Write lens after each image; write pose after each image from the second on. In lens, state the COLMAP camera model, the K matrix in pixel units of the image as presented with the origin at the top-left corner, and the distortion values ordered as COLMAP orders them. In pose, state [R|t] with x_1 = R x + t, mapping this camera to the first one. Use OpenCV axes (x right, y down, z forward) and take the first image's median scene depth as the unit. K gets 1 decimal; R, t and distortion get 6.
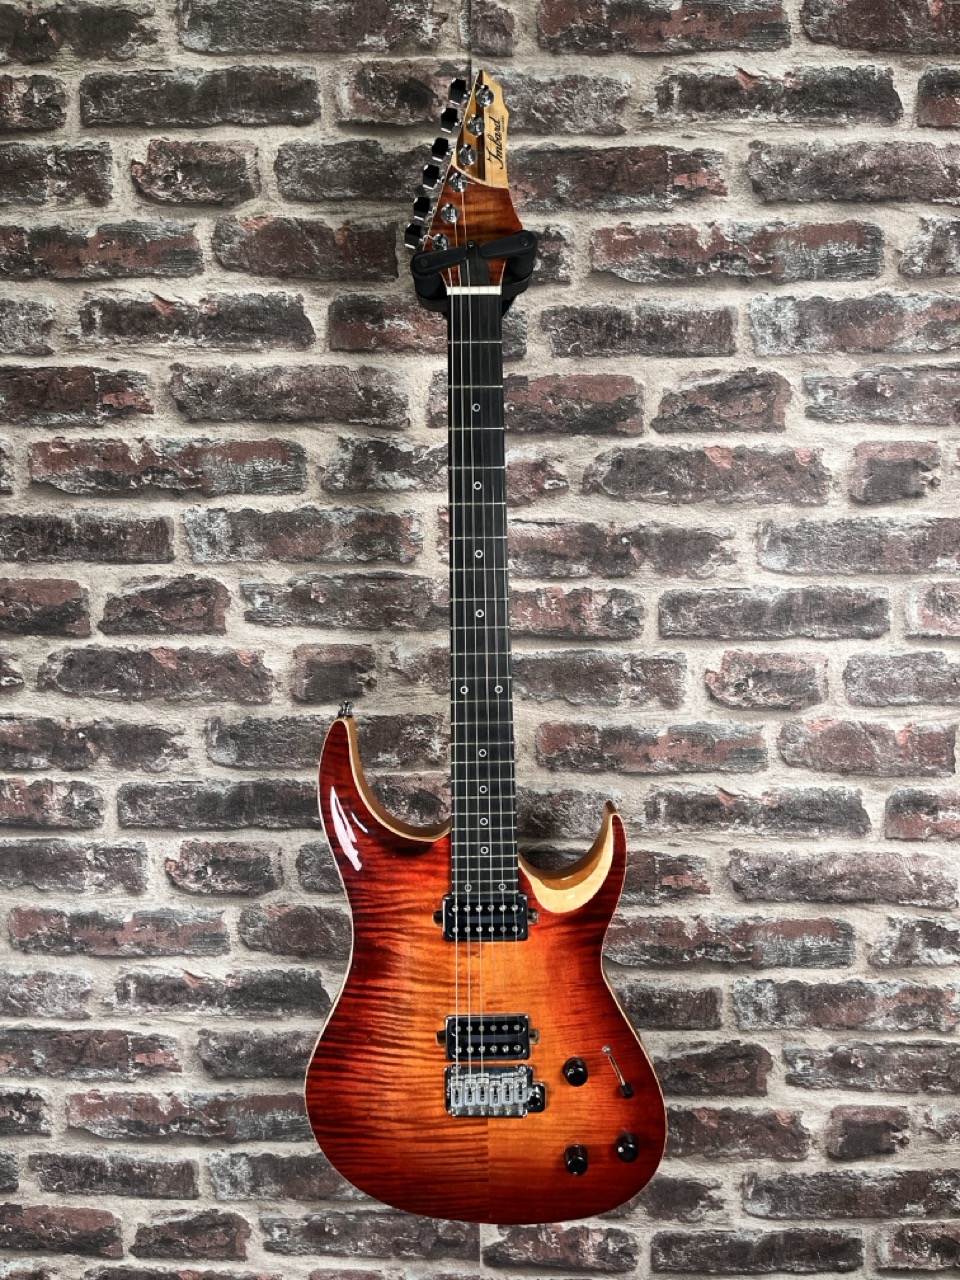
lens RADIAL K [[986.4, 0, 482.2], [0, 986.4, 626.8], [0, 0, 1]] dist [0.057335, -0.091402]
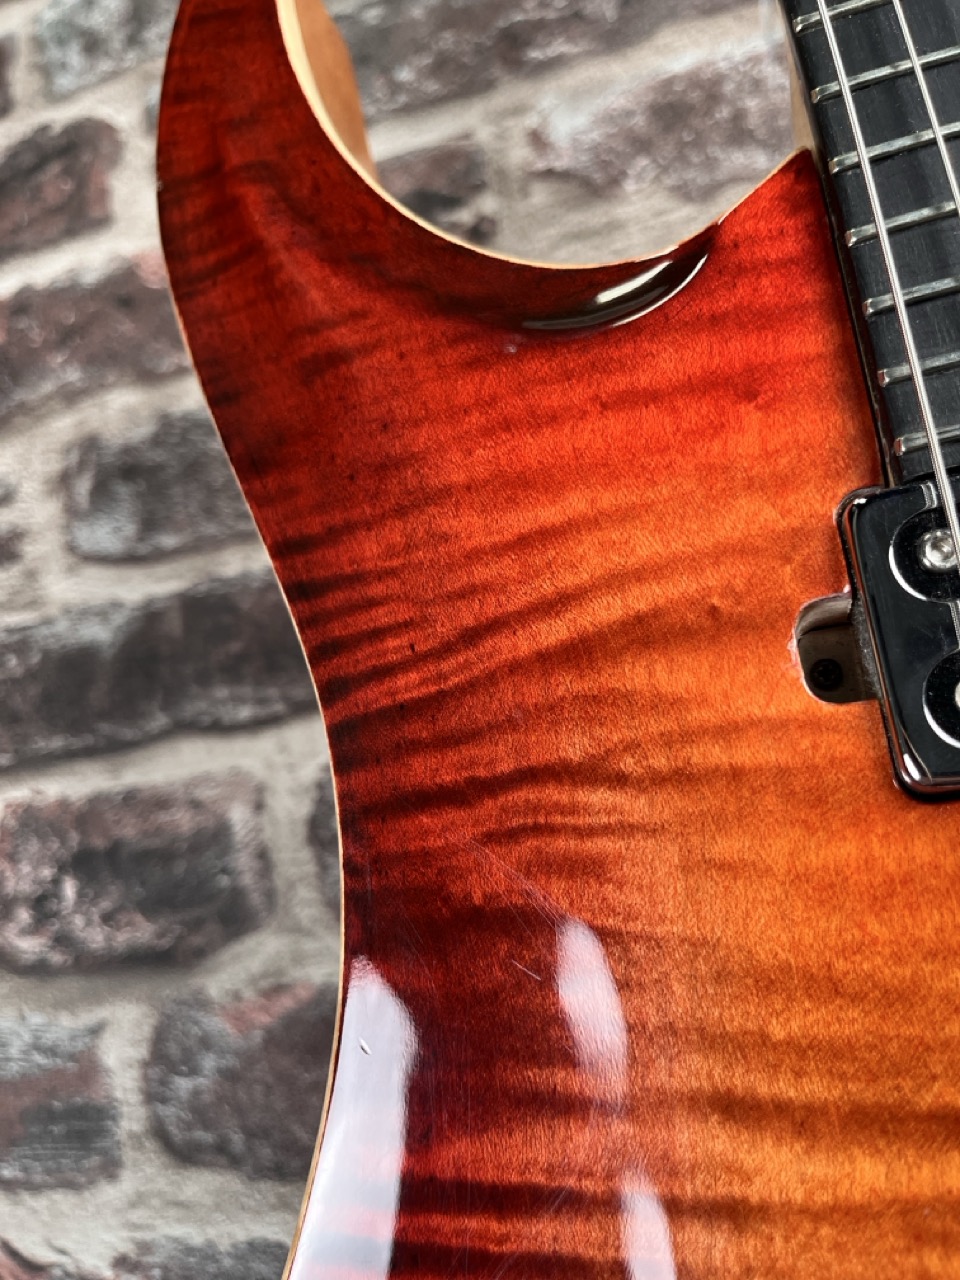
lens RADIAL K [[991.5, 0, 496.0], [0, 991.5, 634.3], [0, 0, 1]] dist [0.058507, -0.092869]
pose [[0.954362, -0.168776, -0.246390, -0.049050], [0.078763, 0.938036, -0.337468, 0.298551], [0.288079, 0.302660, 0.908519, 0.743618]]
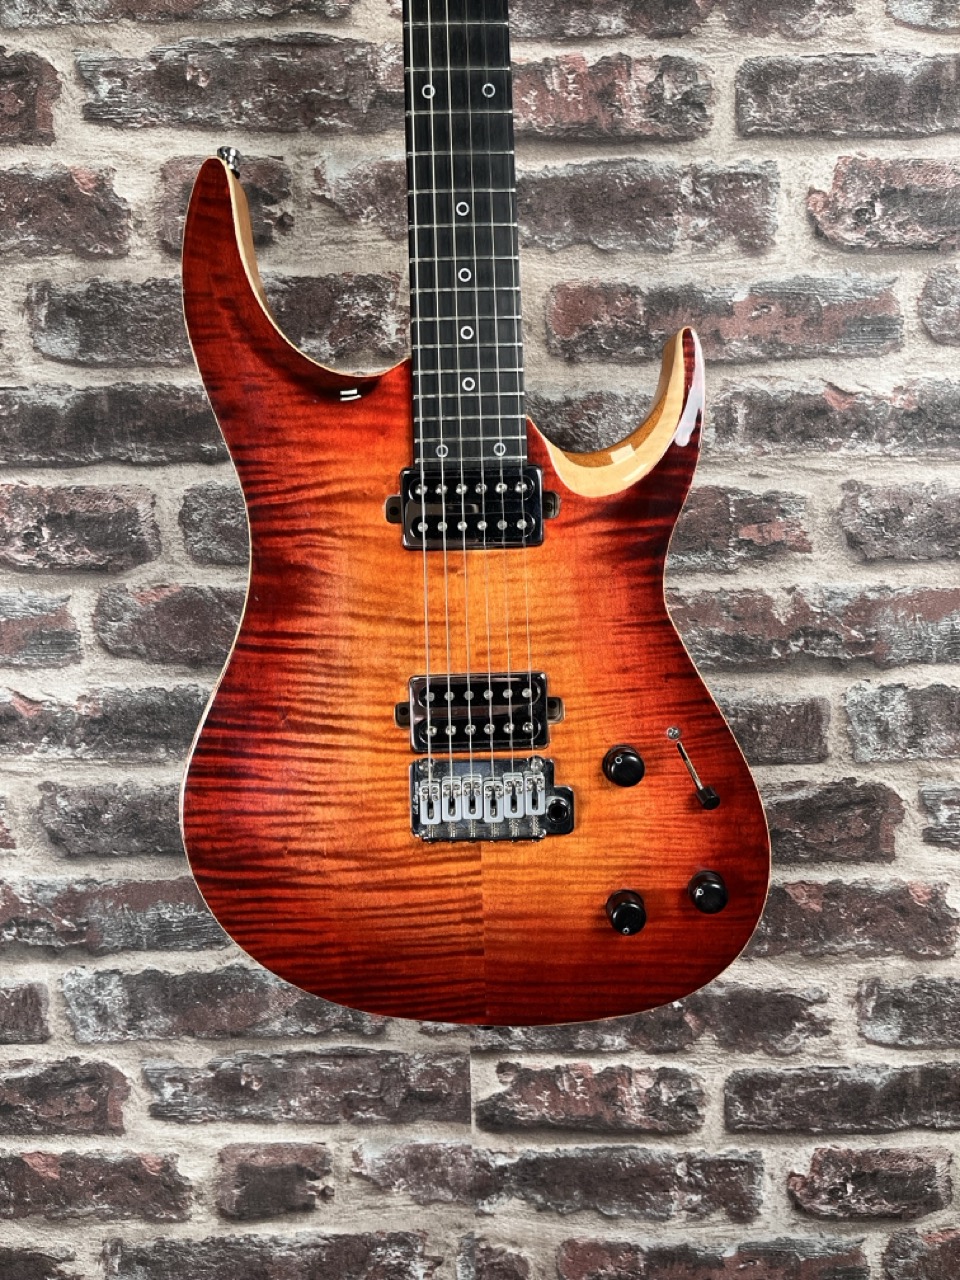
lens RADIAL K [[991.5, 0, 480.6], [0, 991.5, 640.3], [0, 0, 1]] dist [0.058507, -0.092869]
pose [[0.999652, -0.017192, 0.020031, -0.004336], [0.016813, 0.999679, 0.018940, 0.319109], [-0.020350, -0.018596, 0.999620, 0.350574]]
